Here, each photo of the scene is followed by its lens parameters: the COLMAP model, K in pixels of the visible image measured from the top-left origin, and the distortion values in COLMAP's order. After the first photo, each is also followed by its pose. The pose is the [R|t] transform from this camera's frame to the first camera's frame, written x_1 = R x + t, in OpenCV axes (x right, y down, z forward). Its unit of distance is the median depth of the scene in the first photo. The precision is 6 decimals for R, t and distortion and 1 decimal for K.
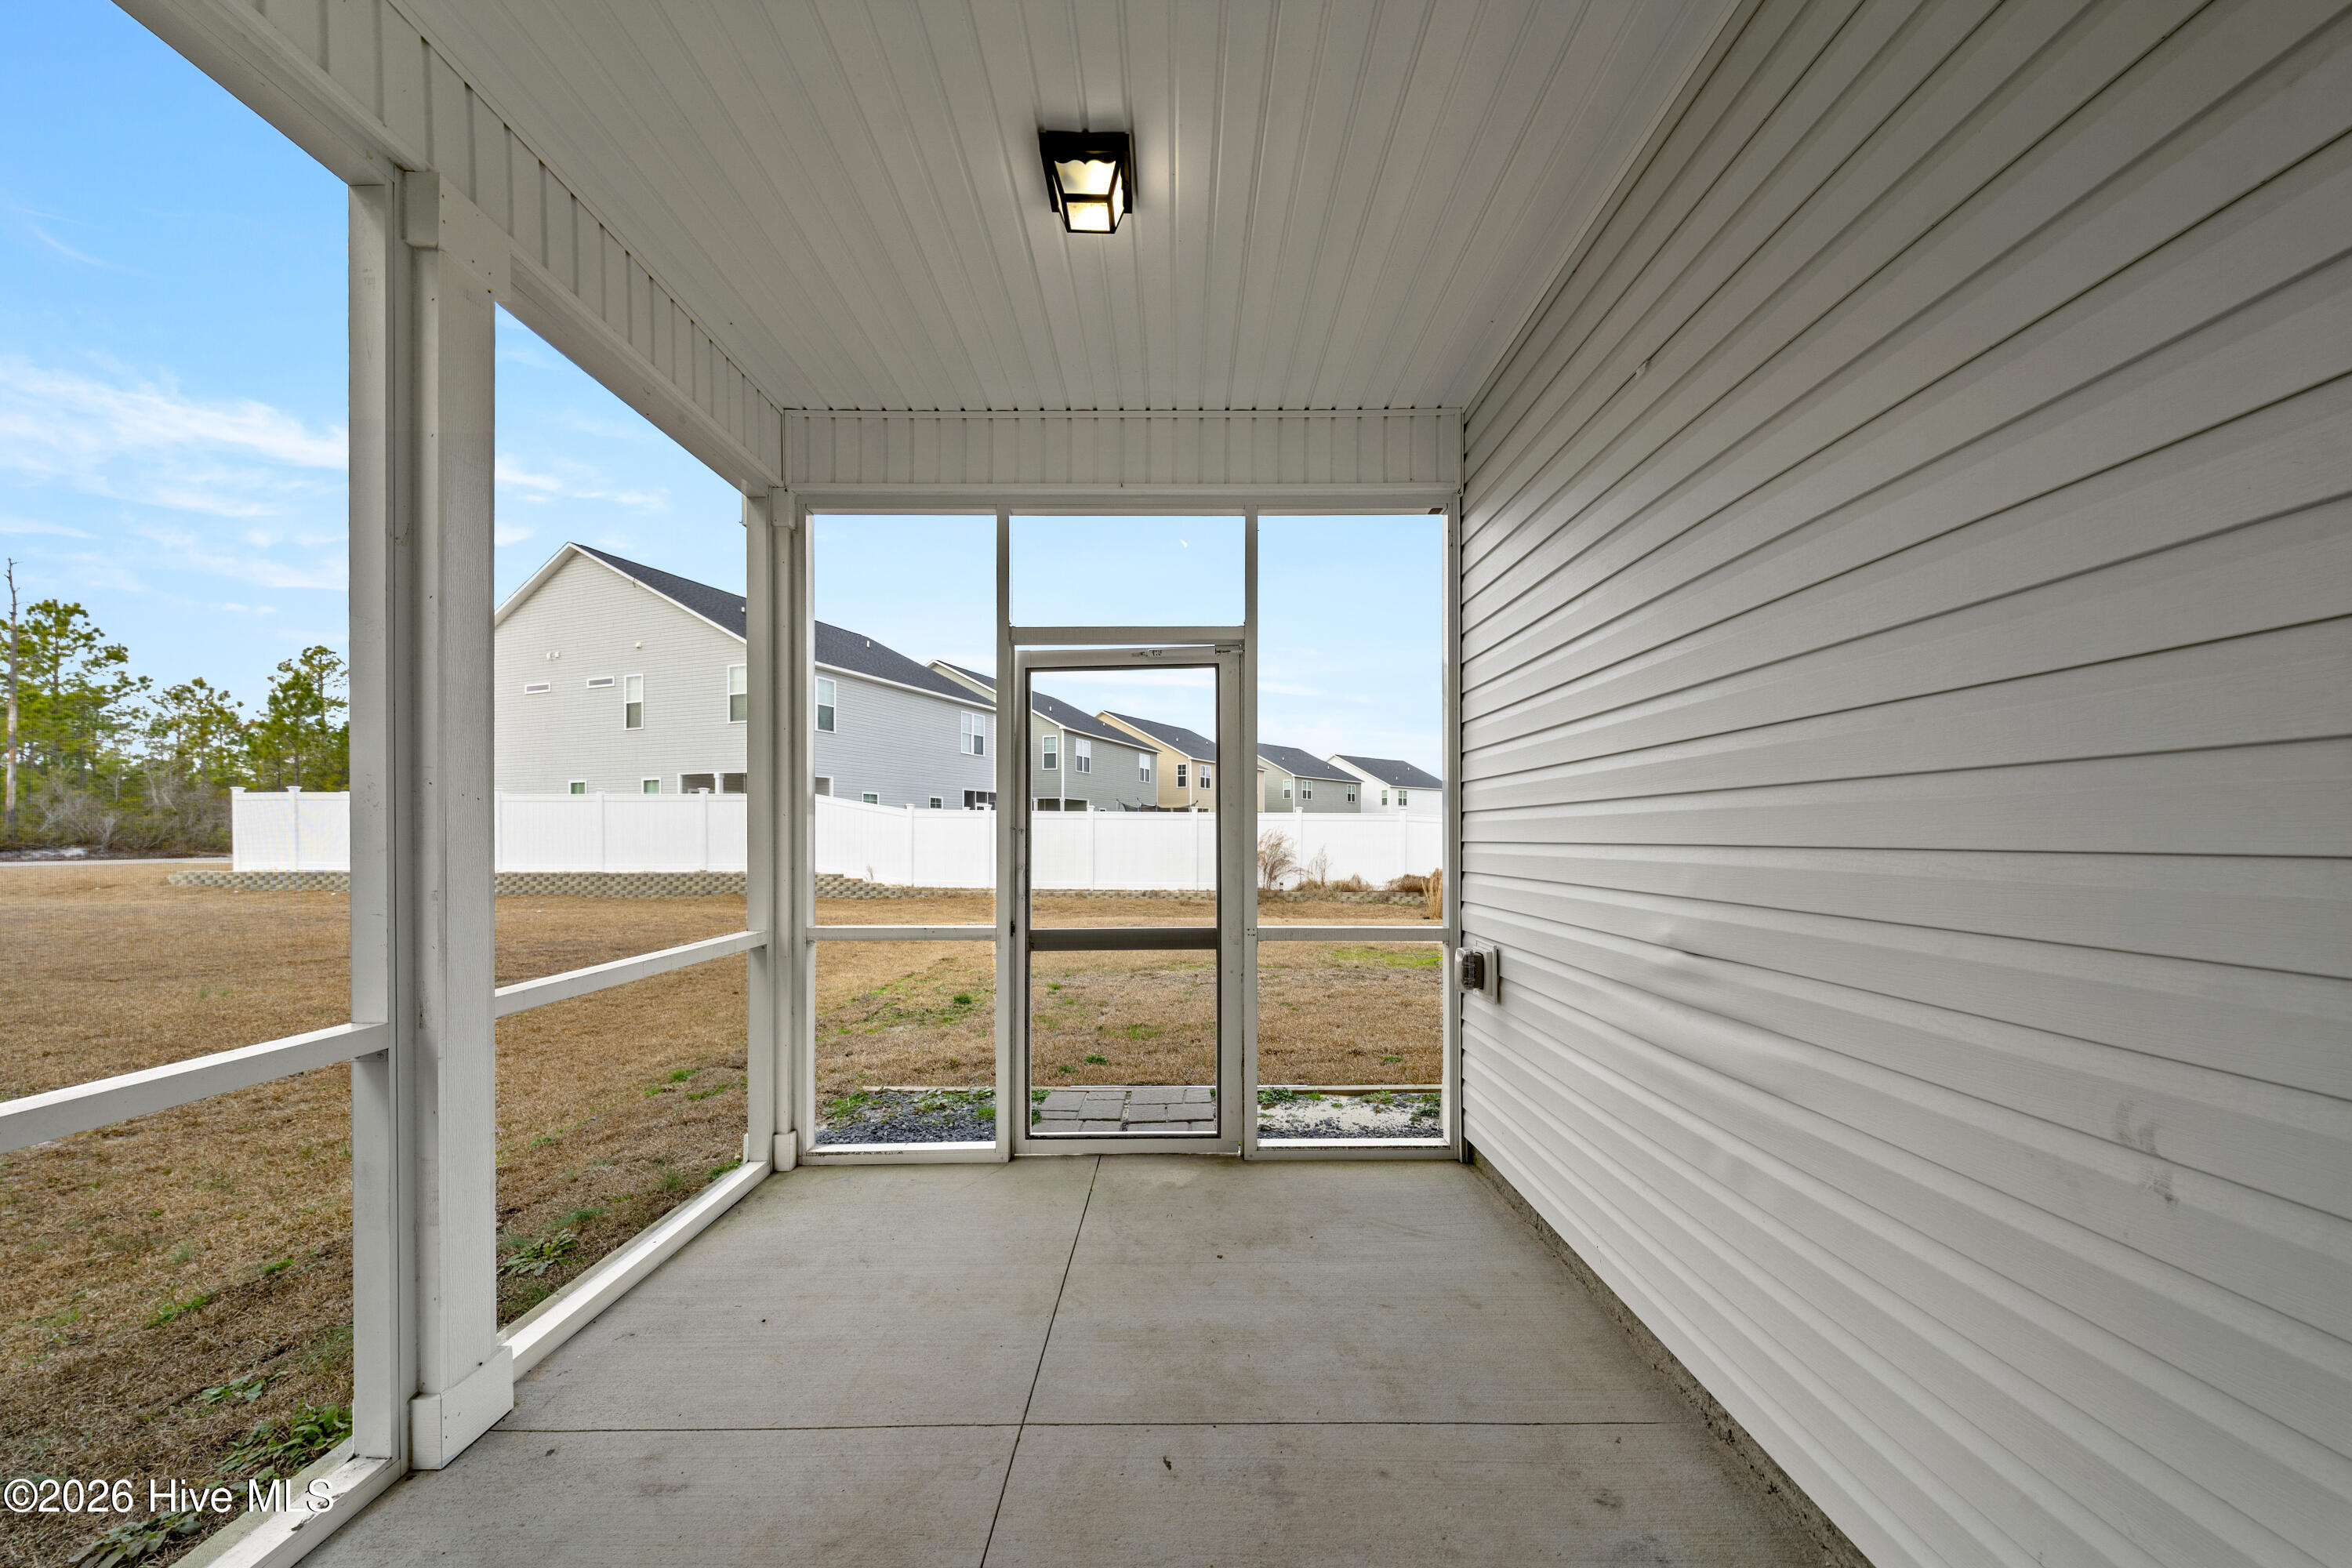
lens RADIAL K [[801.4, 0, 1173.7], [0, 801.4, 833.2], [0, 0, 1]] dist [-0.002462, -0.000163]
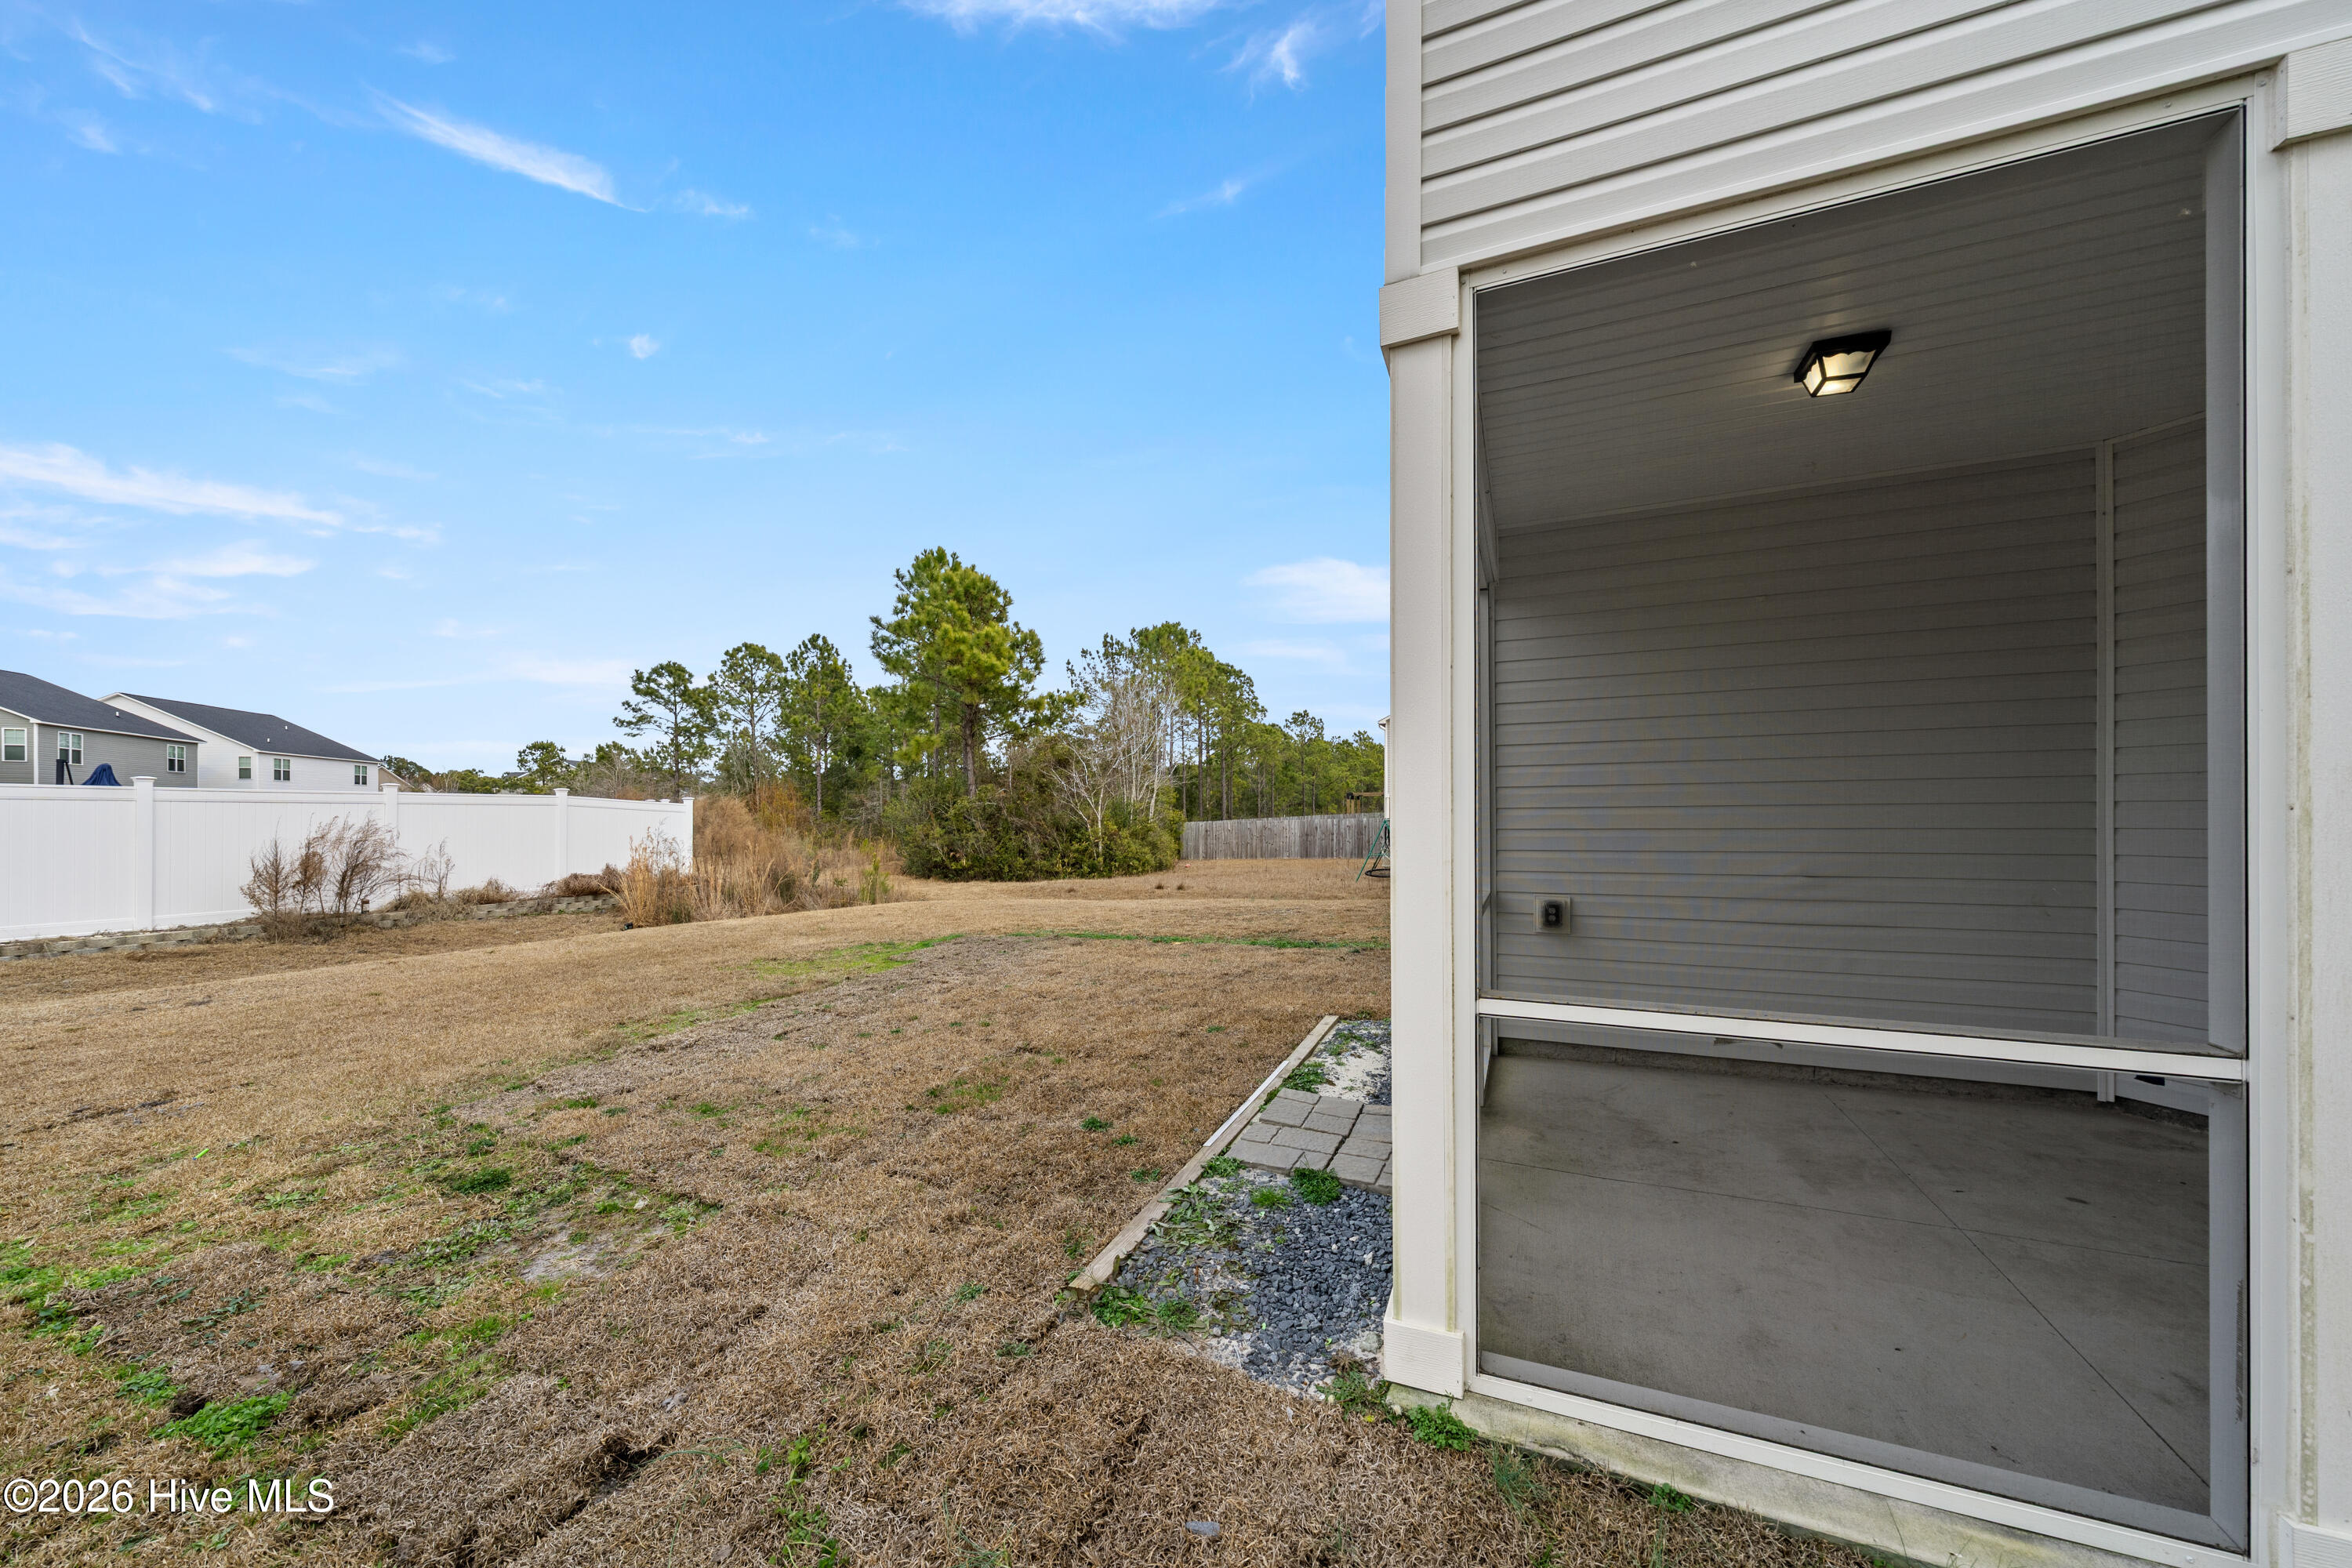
lens RADIAL K [[801.4, 0, 1168.5], [0, 801.4, 804.4], [0, 0, 1]] dist [-0.002462, -0.000163]
pose [[0.411528, 0.011371, 0.911326, -0.184384], [0.004360, 0.999886, -0.014445, -0.002585], [-0.911386, 0.009918, 0.411432, 0.147568]]
